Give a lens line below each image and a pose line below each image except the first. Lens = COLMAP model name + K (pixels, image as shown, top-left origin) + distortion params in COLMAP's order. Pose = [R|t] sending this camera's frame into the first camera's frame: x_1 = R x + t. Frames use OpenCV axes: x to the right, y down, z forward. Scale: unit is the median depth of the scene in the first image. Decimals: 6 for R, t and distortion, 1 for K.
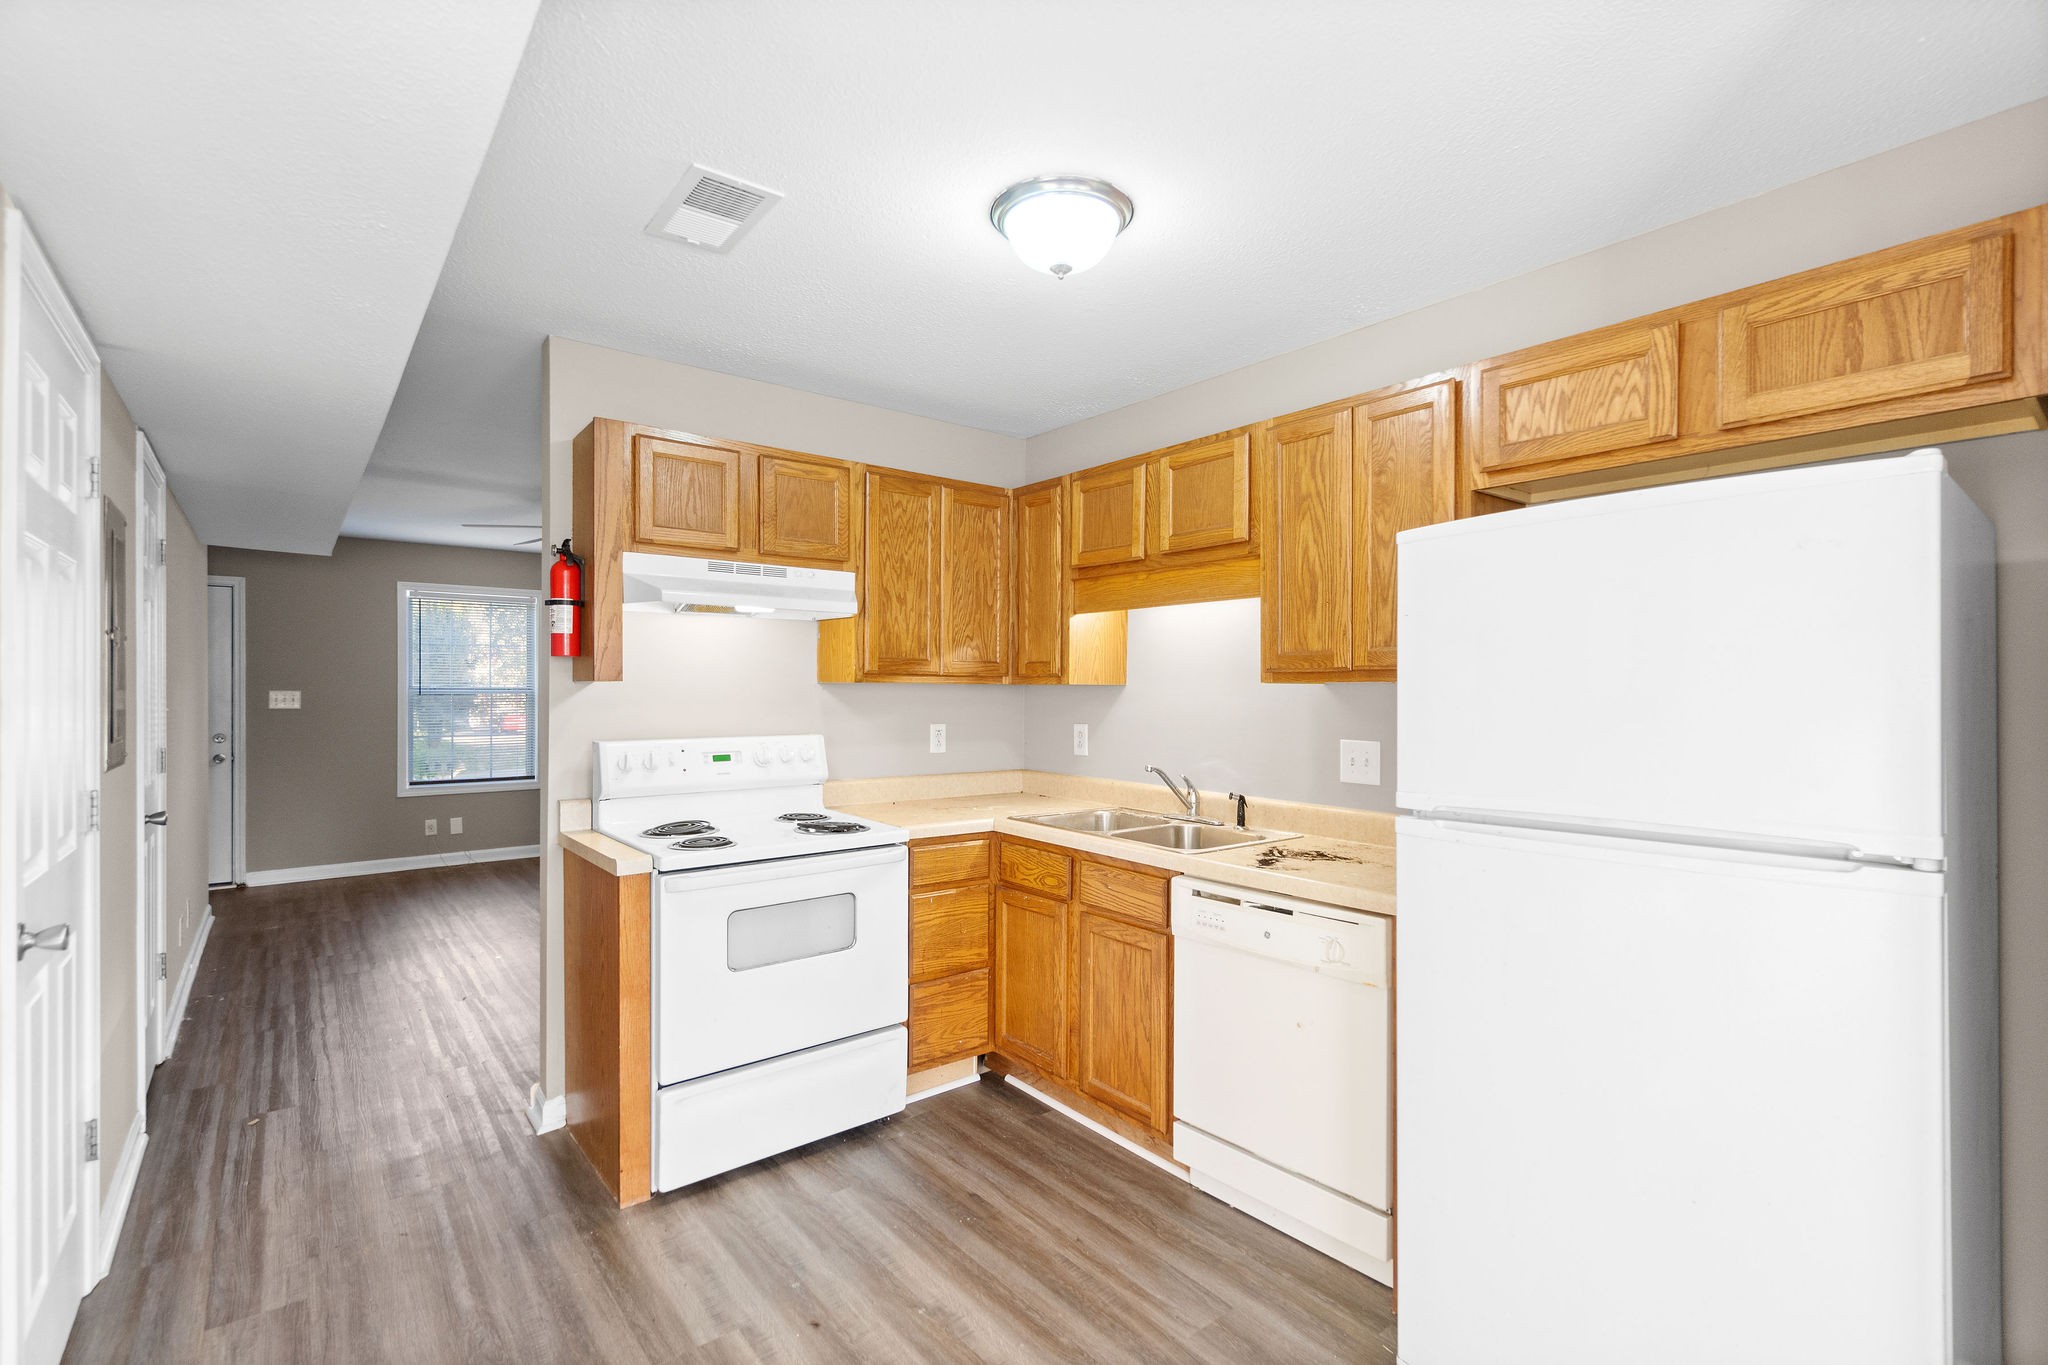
lens RADIAL K [[922.7, 0, 1035.8], [0, 922.7, 689.3], [0, 0, 1]] dist [0.000400, 0.000018]
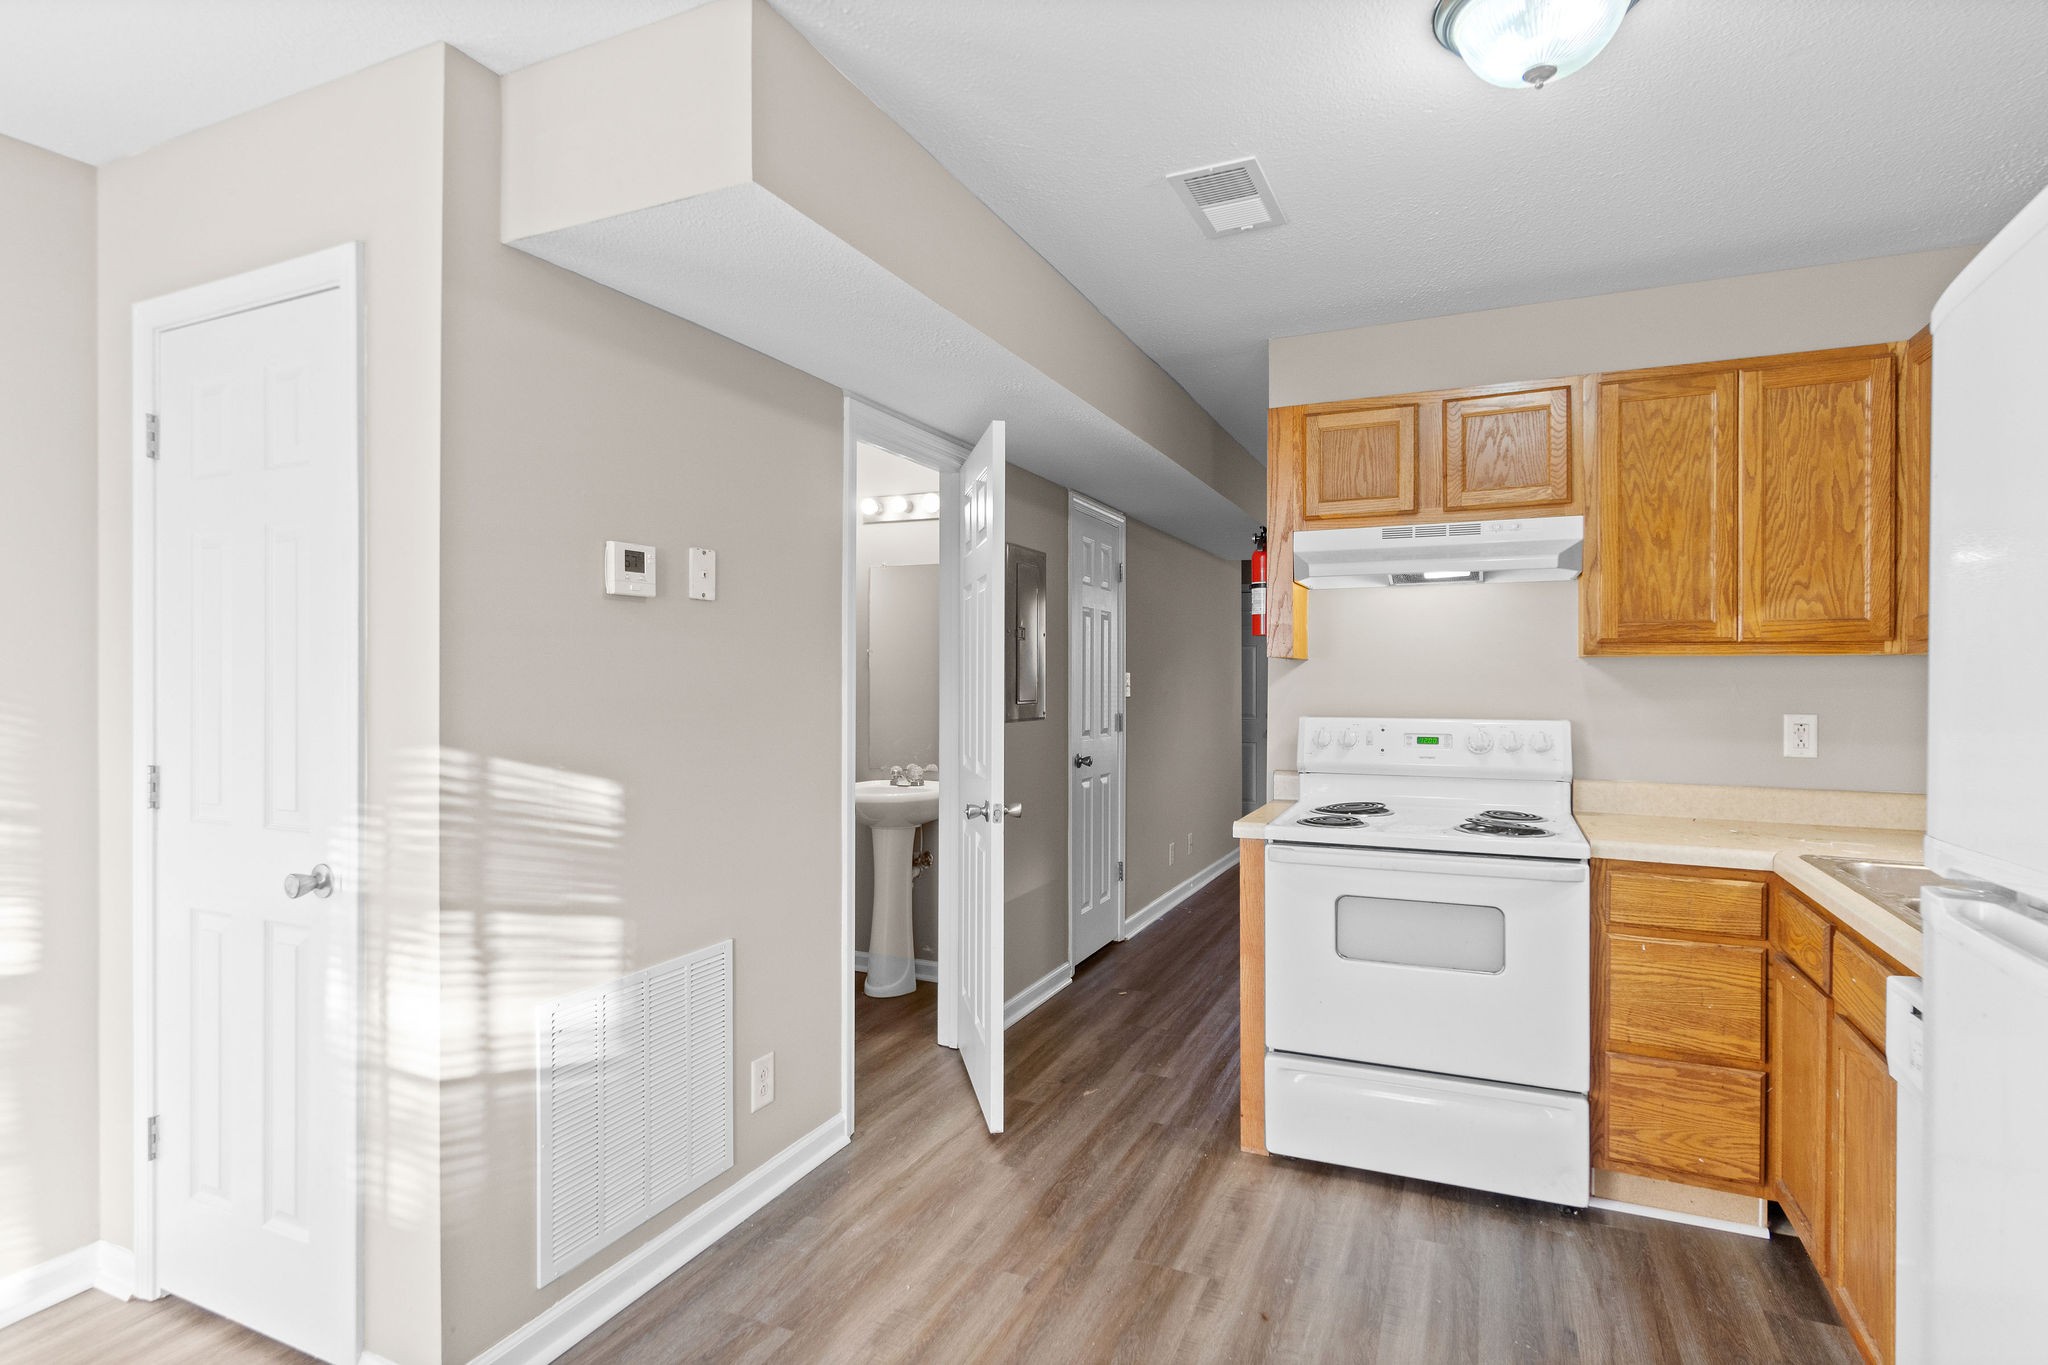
lens RADIAL K [[1028.1, 0, 1030.9], [0, 1028.1, 681.7], [0, 0, 1]] dist [-0.001558, -0.000659]
pose [[0.453606, -0.001016, -0.891202, 0.386806], [0.001084, 0.999999, -0.000588, 0.016353], [0.891202, -0.000699, 0.453607, 0.188931]]
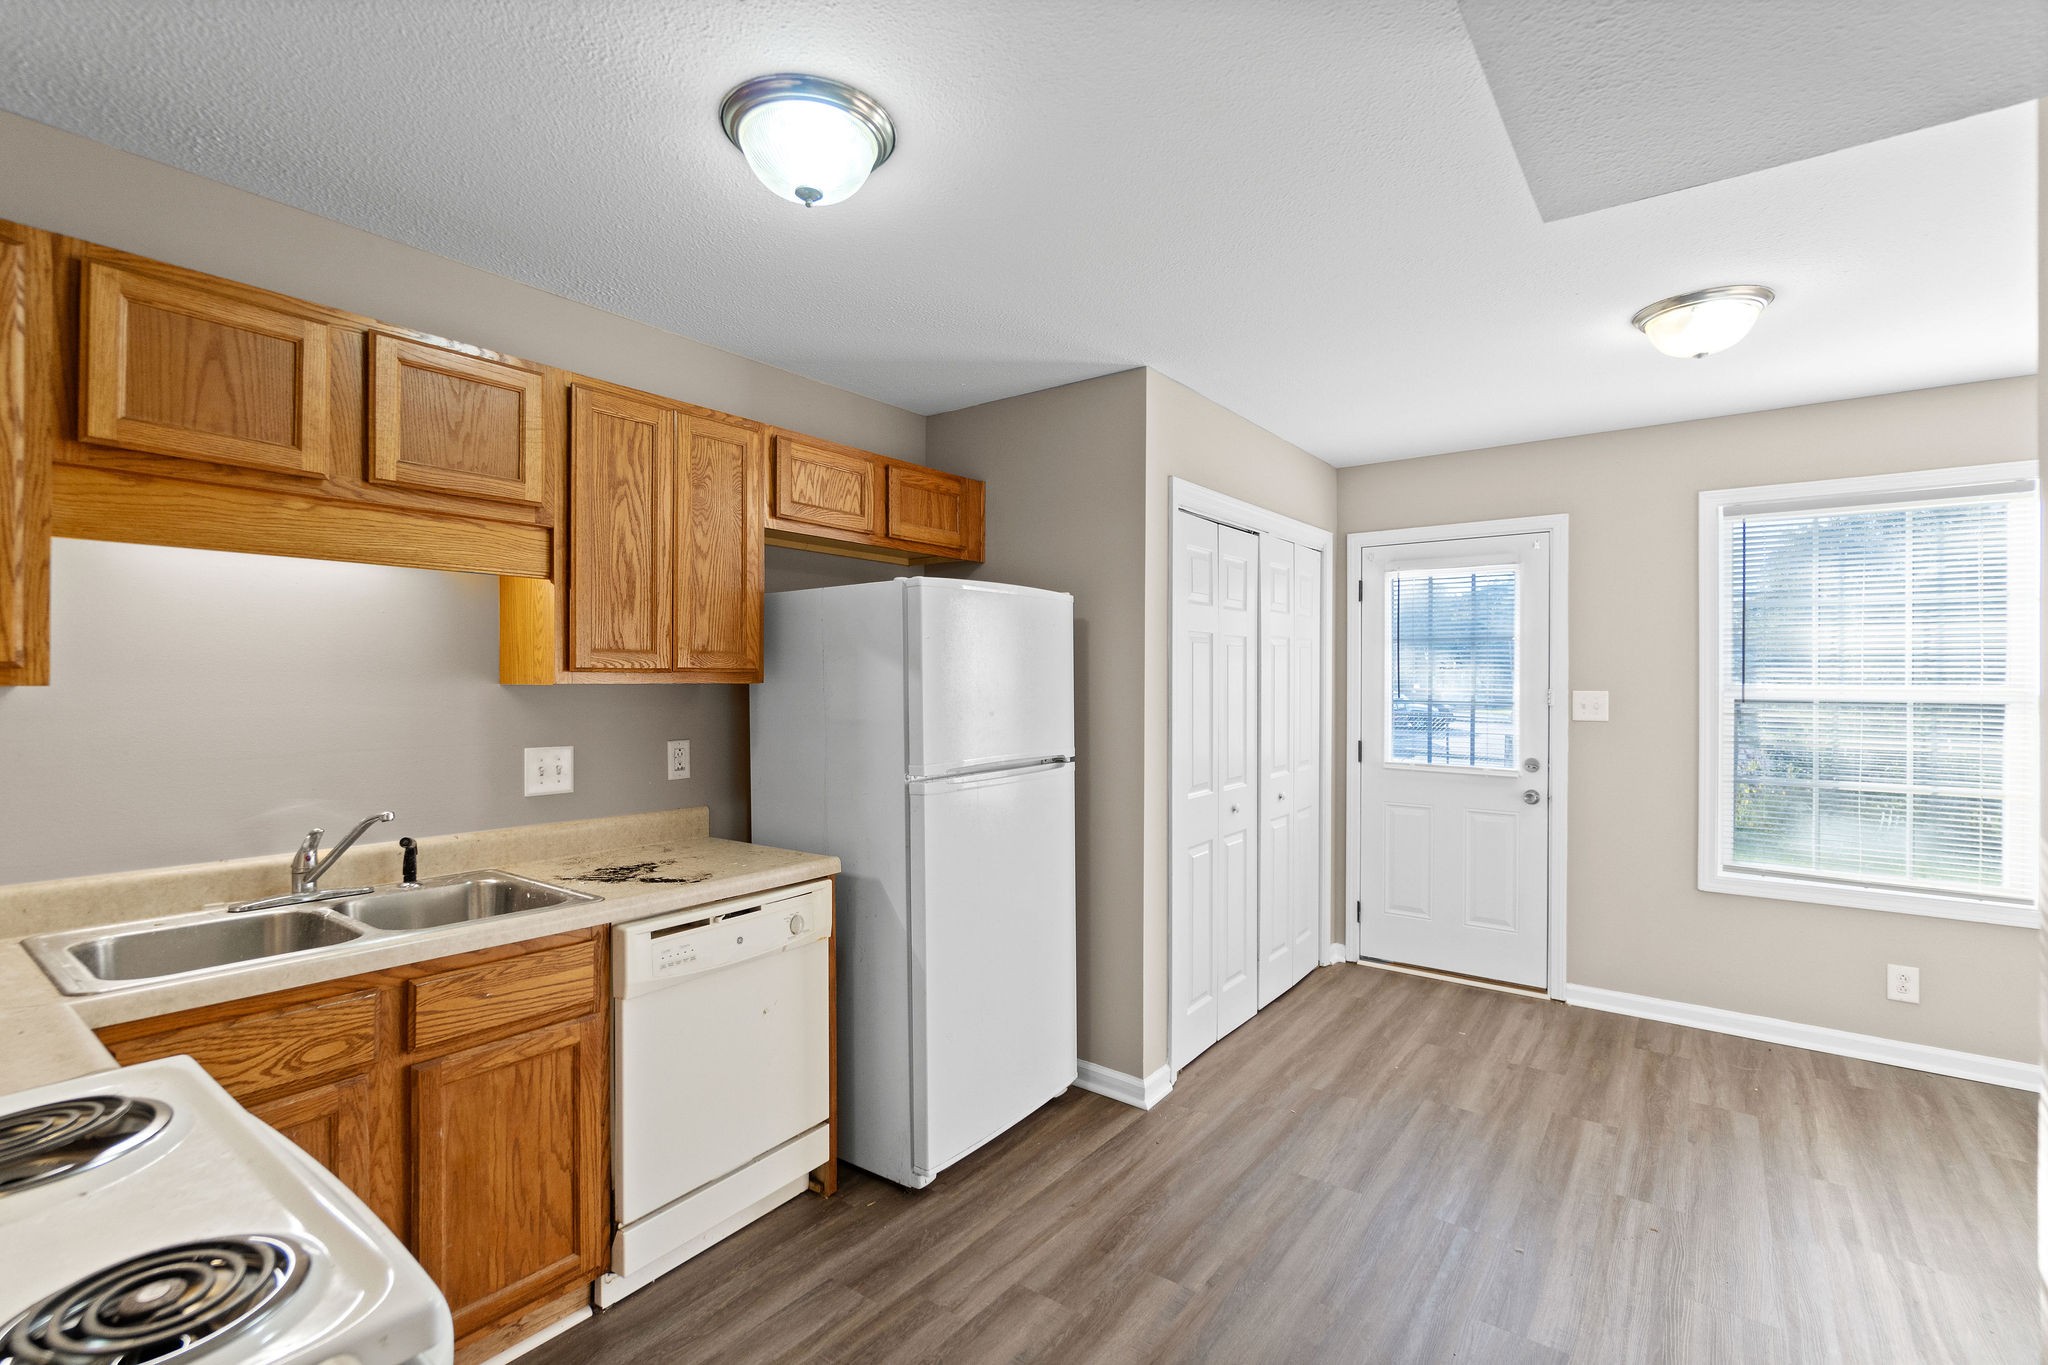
lens RADIAL K [[902.2, 0, 997.8], [0, 902.2, 683.6], [0, 0, 1]] dist [-0.000578, -0.000255]
pose [[-0.211199, -0.003363, 0.977437, -0.556292], [-0.001306, 0.999994, 0.003158, -0.009338], [-0.977442, -0.000609, -0.211202, 0.691047]]
